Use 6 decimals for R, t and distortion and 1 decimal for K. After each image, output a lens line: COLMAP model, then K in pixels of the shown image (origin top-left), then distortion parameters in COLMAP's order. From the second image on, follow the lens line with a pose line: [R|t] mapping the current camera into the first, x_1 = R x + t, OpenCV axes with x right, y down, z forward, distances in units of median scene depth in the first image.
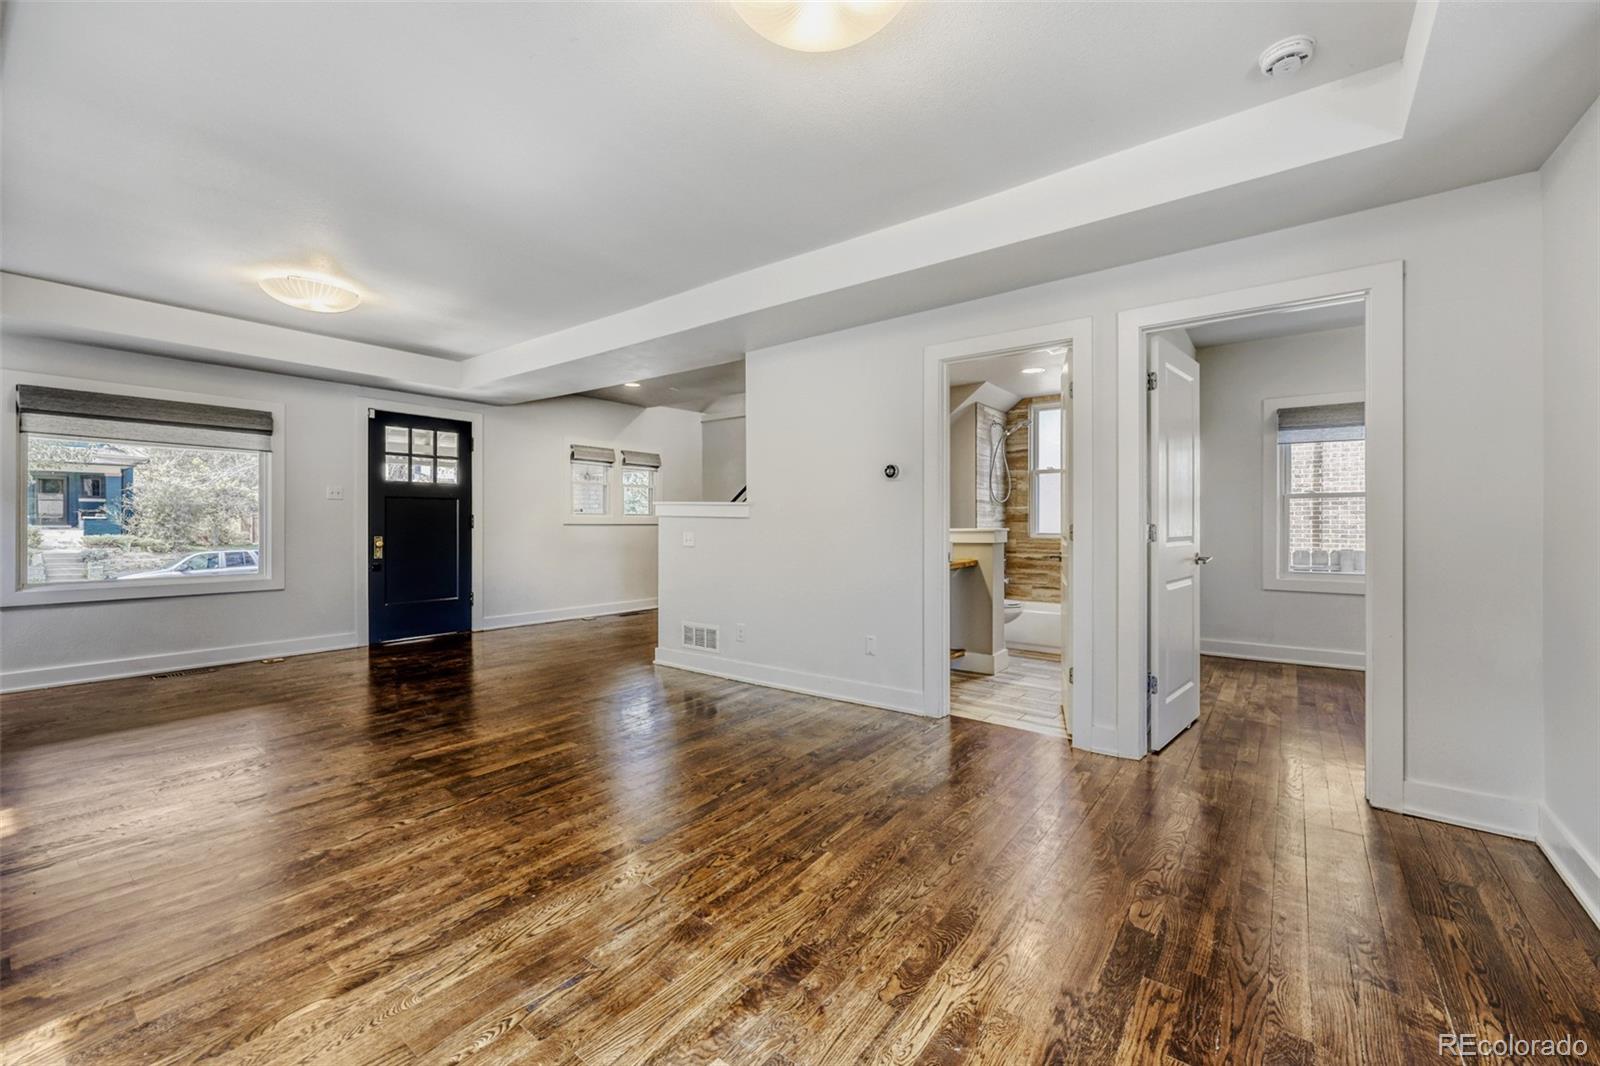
lens RADIAL K [[646.7, 0, 807.9], [0, 646.7, 526.9], [0, 0, 1]] dist [0.000181, -0.000292]
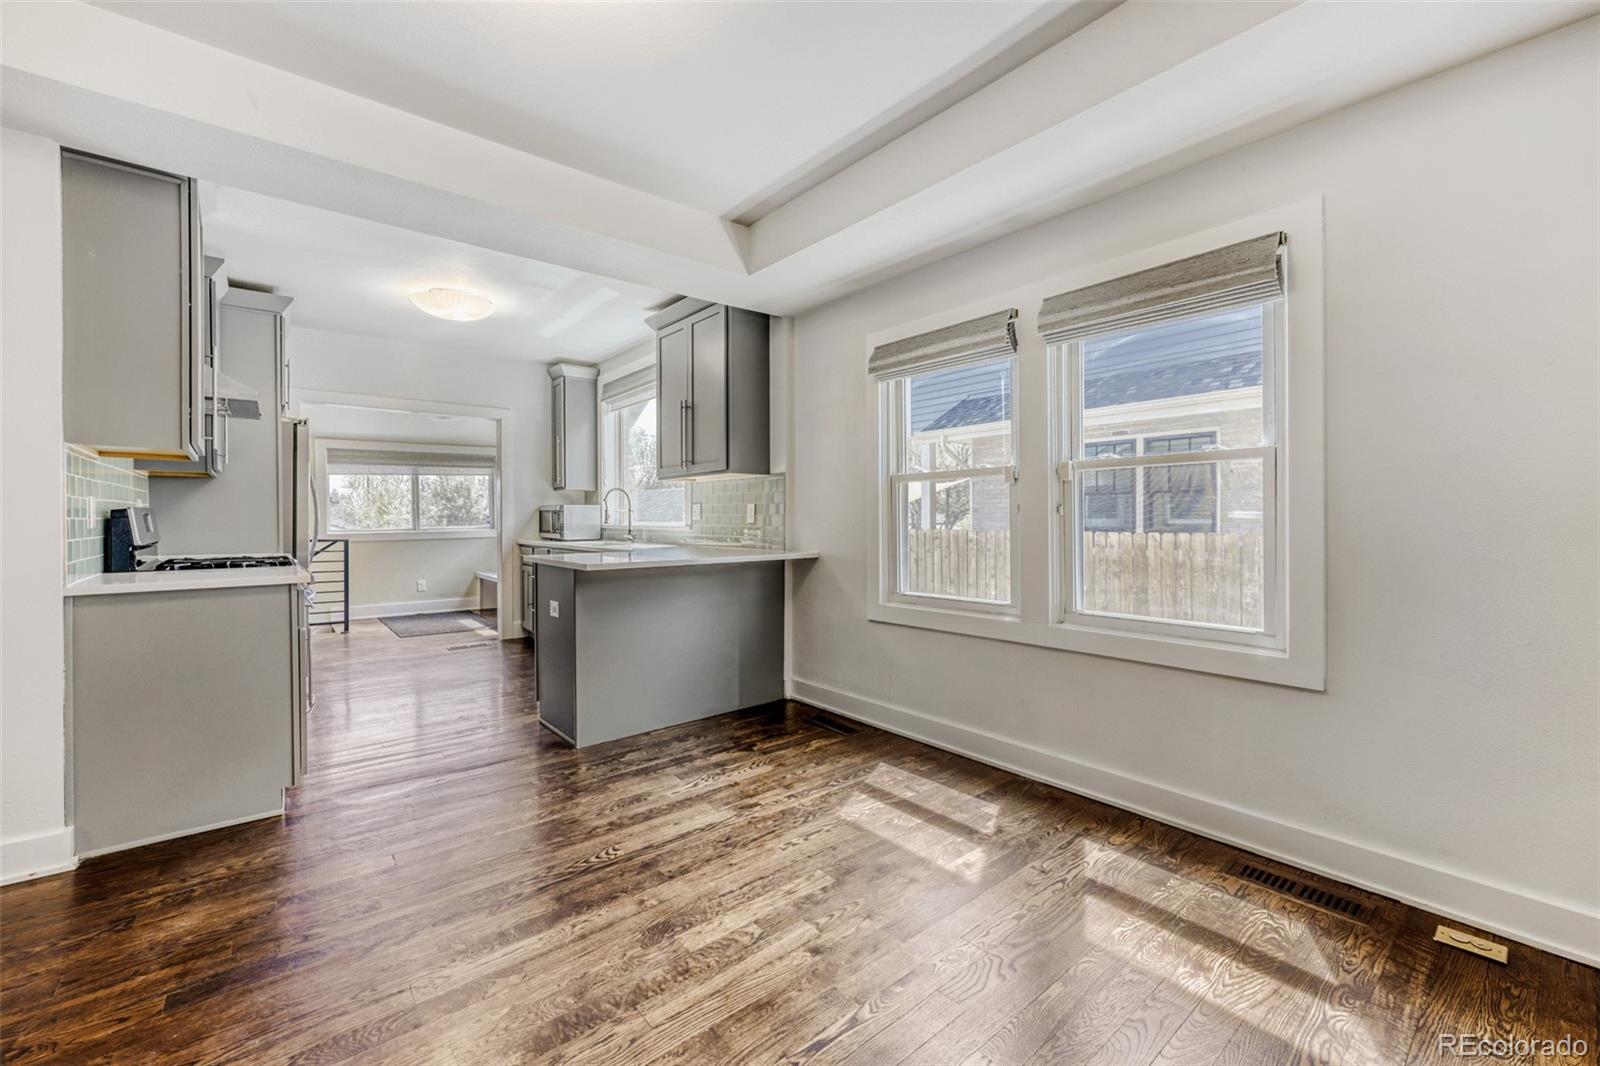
lens RADIAL K [[646.7, 0, 797.4], [0, 646.7, 527.8], [0, 0, 1]] dist [0.000181, -0.000292]
pose [[-0.971710, -0.003054, 0.236158, -0.173795], [0.001580, 0.999810, 0.019428, -0.002959], [-0.236172, 0.019252, -0.971520, 0.590696]]
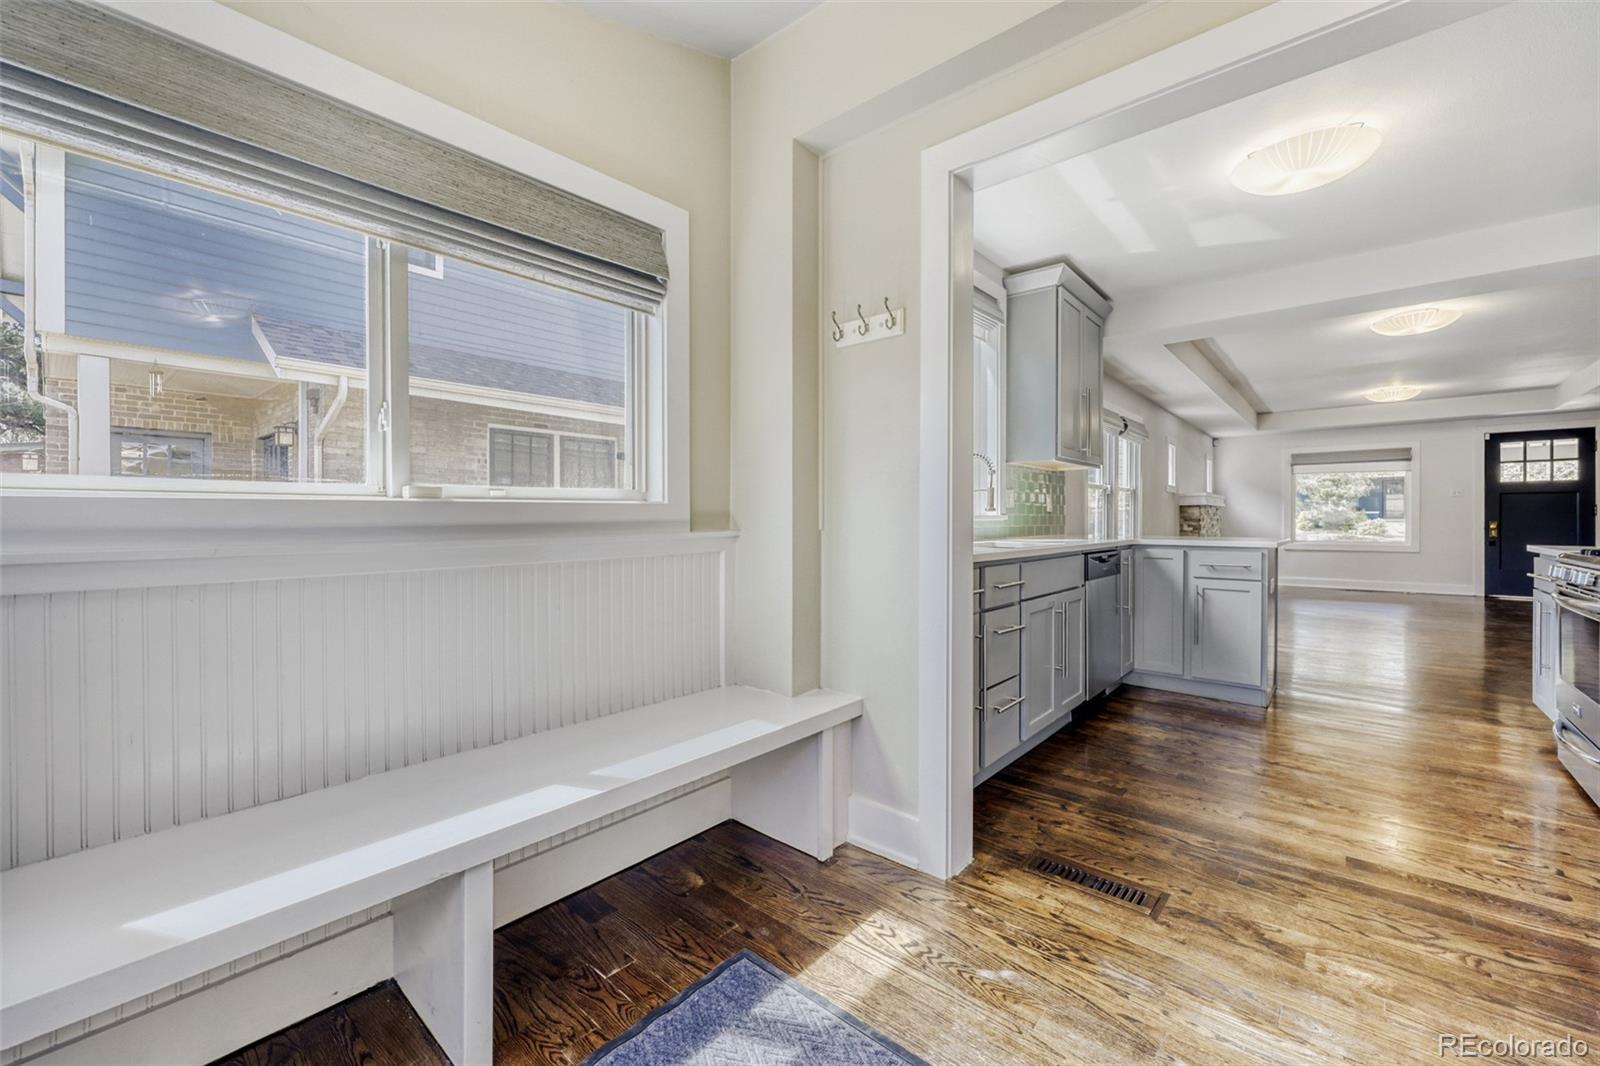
lens RADIAL K [[646.7, 0, 791.7], [0, 646.7, 522.6], [0, 0, 1]] dist [0.000181, -0.000292]
pose [[-0.075103, 0.005121, -0.997163, 1.043991], [-0.004372, 0.999976, 0.005465, 0.019800], [0.997166, 0.004770, -0.075079, -0.523176]]
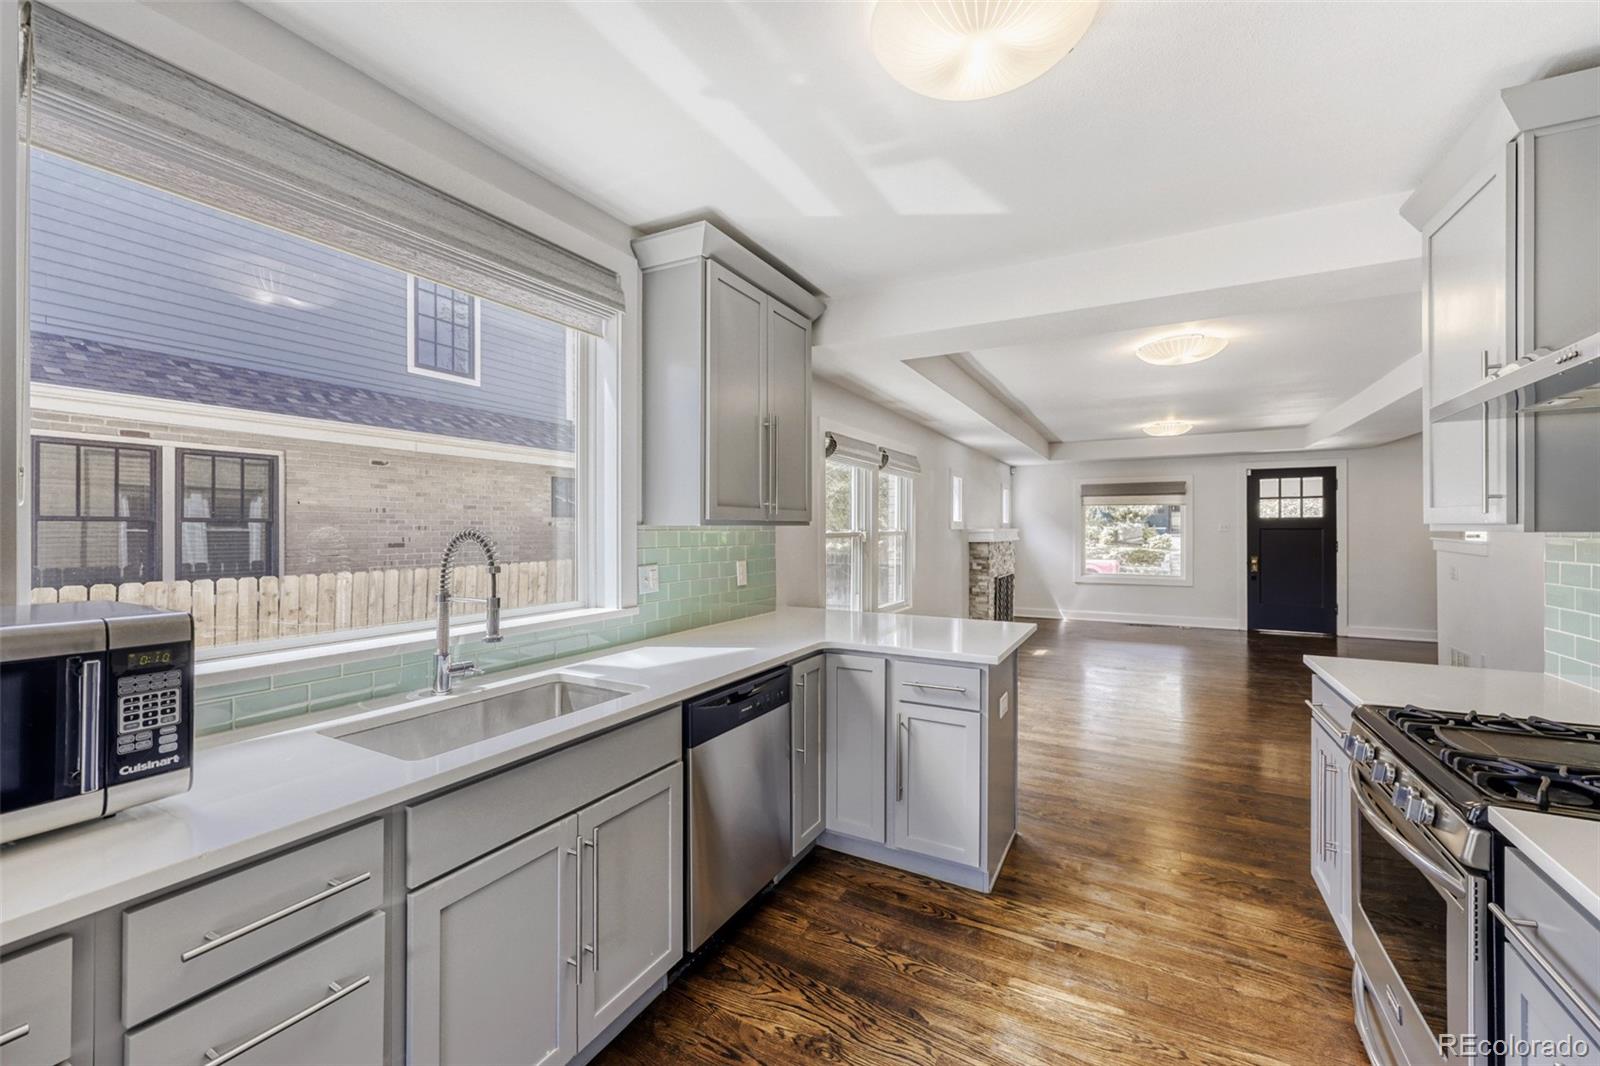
lens RADIAL K [[646.7, 0, 792.2], [0, 646.7, 529.7], [0, 0, 1]] dist [0.000181, -0.000292]
pose [[0.134403, 0.001980, -0.990925, 0.750499], [-0.004028, 0.999991, 0.001452, -0.050946], [0.990918, 0.003797, 0.134410, -0.261405]]
